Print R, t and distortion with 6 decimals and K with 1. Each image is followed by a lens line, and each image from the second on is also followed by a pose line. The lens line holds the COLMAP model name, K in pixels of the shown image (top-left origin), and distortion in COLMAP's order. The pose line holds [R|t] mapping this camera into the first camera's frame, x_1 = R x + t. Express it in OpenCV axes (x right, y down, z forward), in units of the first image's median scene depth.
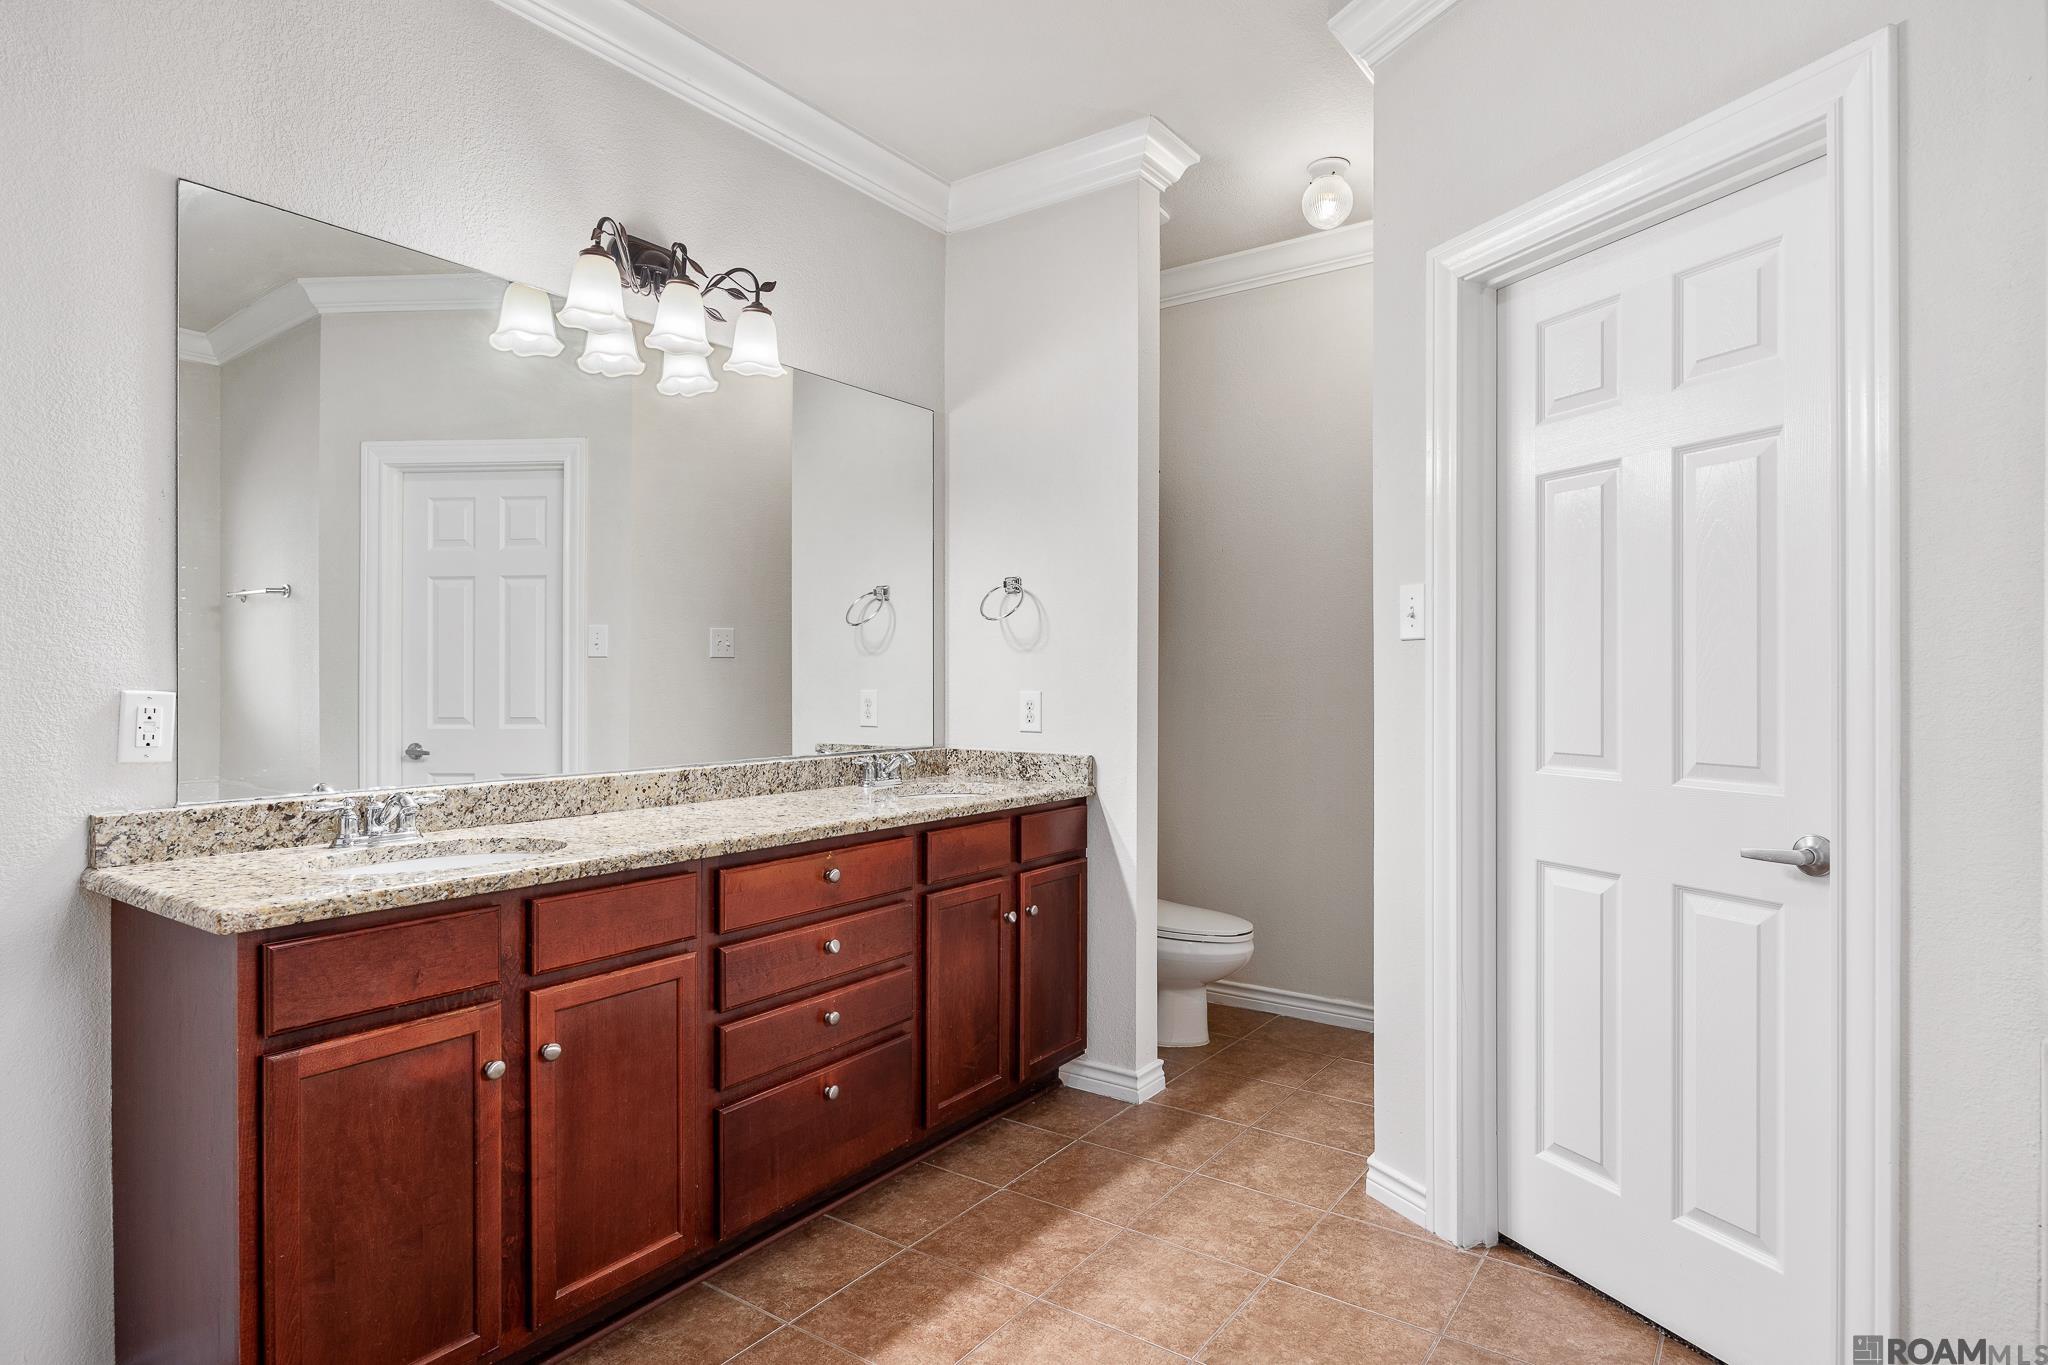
lens RADIAL K [[1076.1, 0, 1026.9], [0, 1076.1, 680.2], [0, 0, 1]] dist [0.000437, 0.000231]
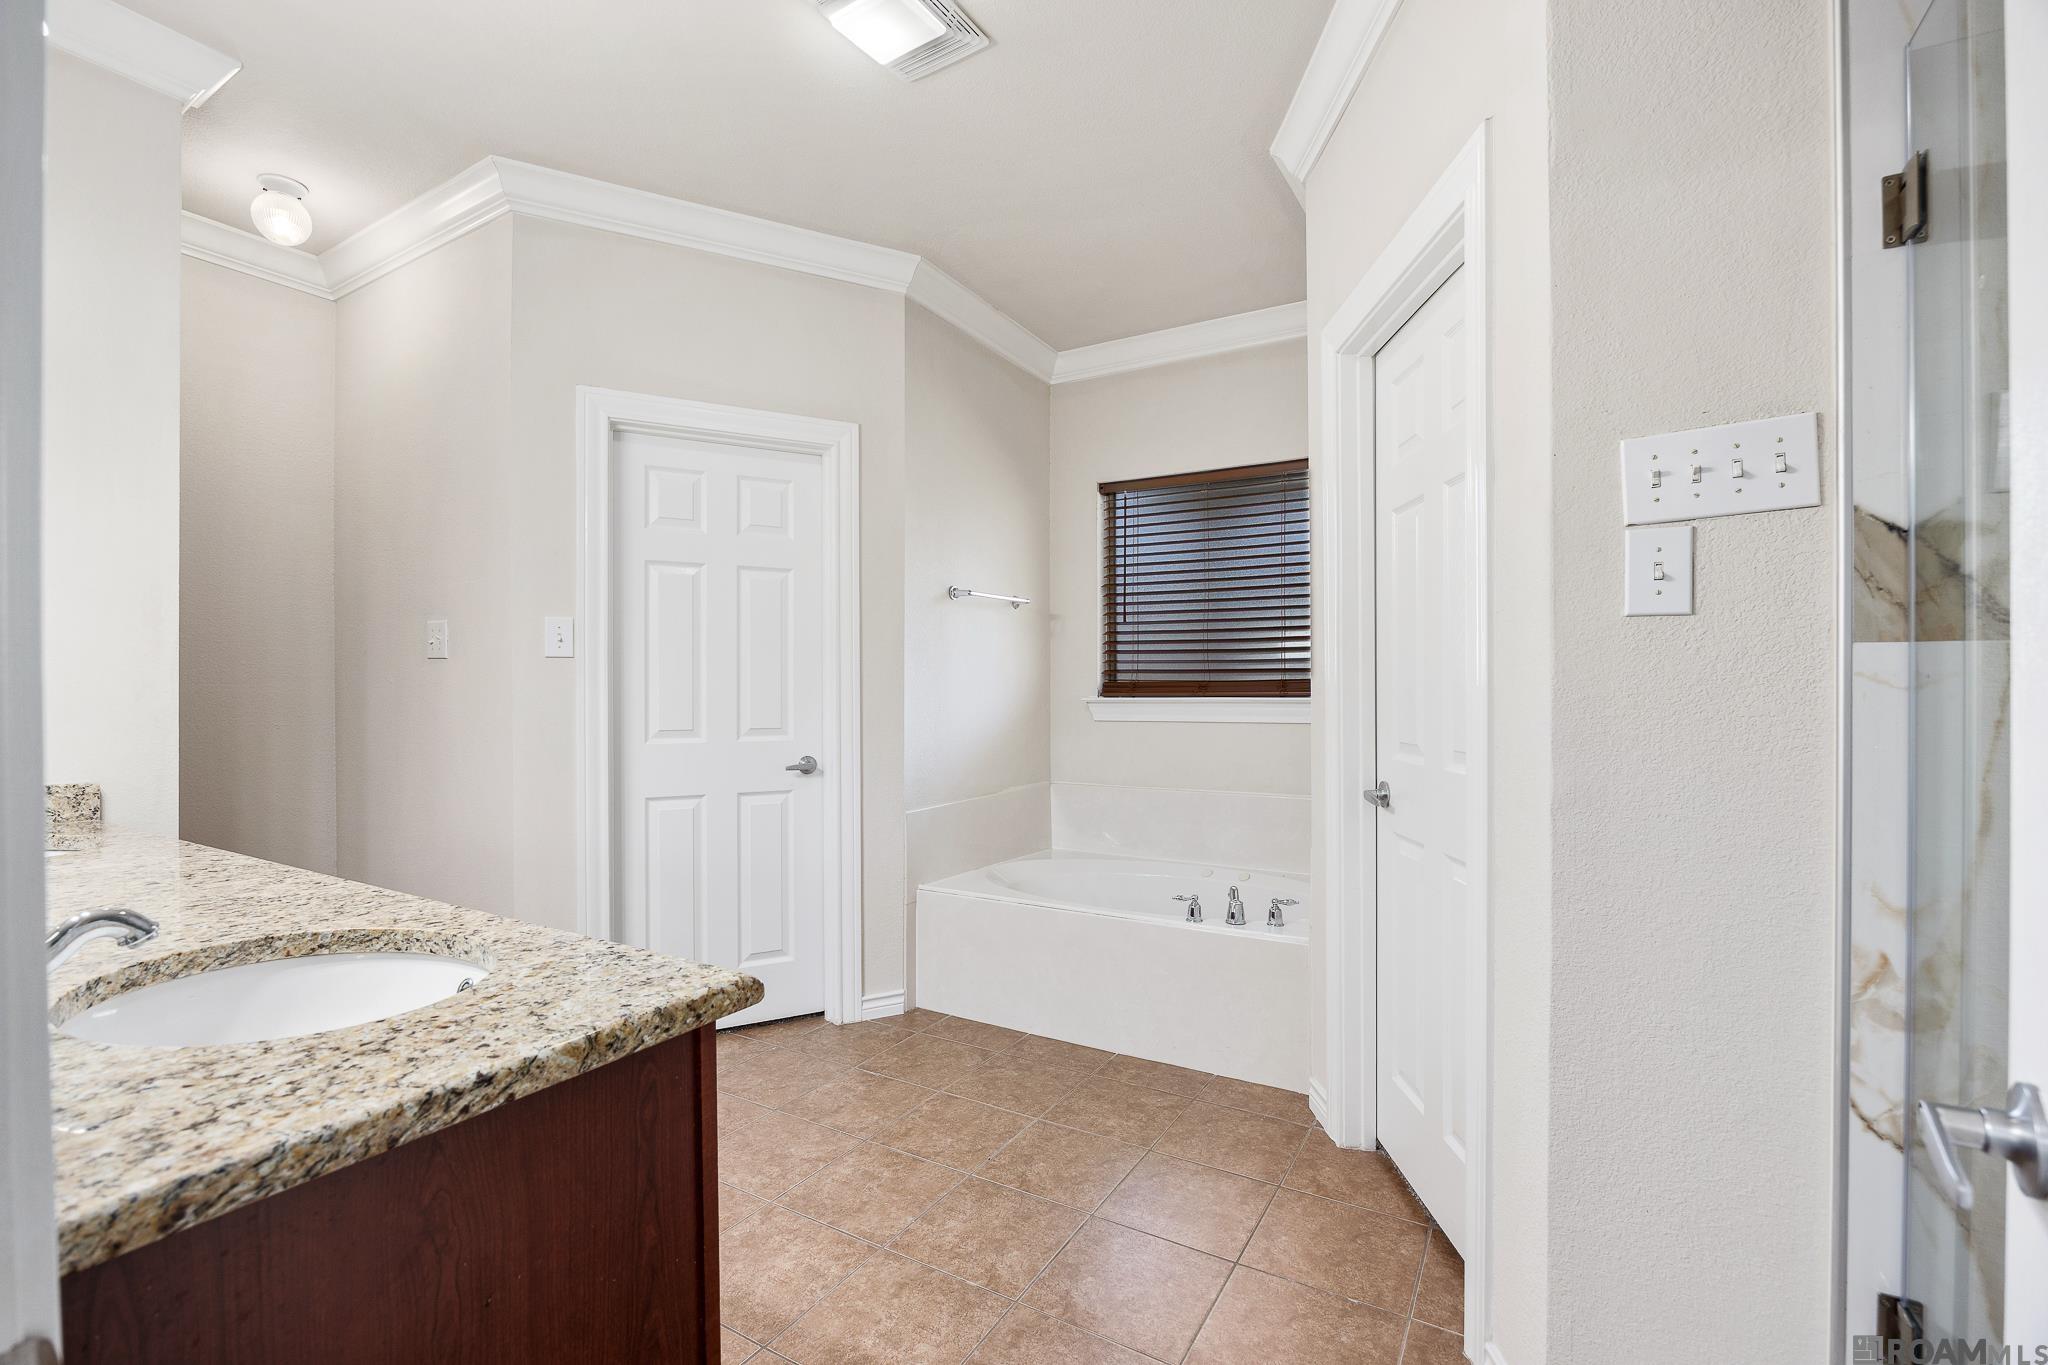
lens RADIAL K [[900.5, 0, 1024.4], [0, 900.5, 688.0], [0, 0, 1]] dist [0.000207, 0.000028]
pose [[-0.072458, -0.001084, 0.997371, -1.043722], [-0.000728, 0.999999, 0.001034, 0.000273], [-0.997371, -0.000651, -0.072459, 0.608239]]
